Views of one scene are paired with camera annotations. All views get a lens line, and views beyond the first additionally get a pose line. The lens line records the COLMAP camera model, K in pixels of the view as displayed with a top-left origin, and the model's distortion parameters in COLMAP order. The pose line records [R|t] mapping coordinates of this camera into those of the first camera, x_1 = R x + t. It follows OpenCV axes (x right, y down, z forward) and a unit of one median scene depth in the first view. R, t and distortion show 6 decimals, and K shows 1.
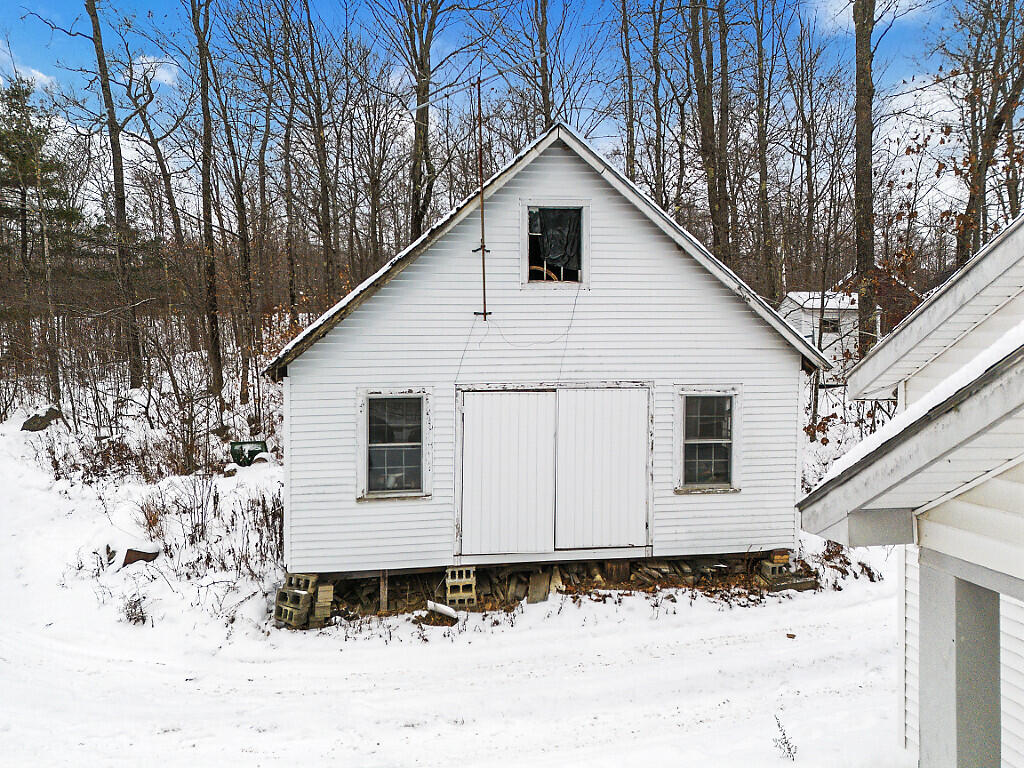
lens RADIAL K [[740.7, 0, 507.3], [0, 740.7, 387.0], [0, 0, 1]] dist [0.066128, -0.046813]
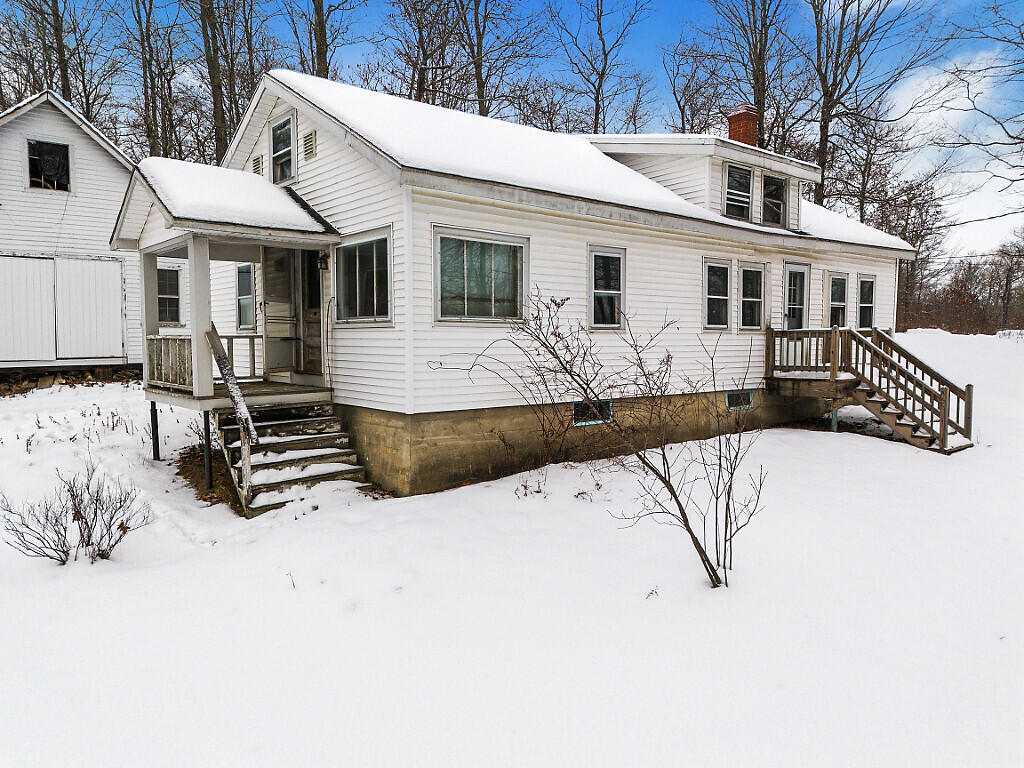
lens RADIAL K [[740.7, 0, 520.8], [0, 740.7, 386.6], [0, 0, 1]] dist [0.066128, -0.046813]
pose [[0.849040, -0.028055, 0.527583, 0.054314], [-0.007507, 0.997848, 0.065144, 0.166796], [-0.528275, -0.059271, 0.847002, -0.932338]]
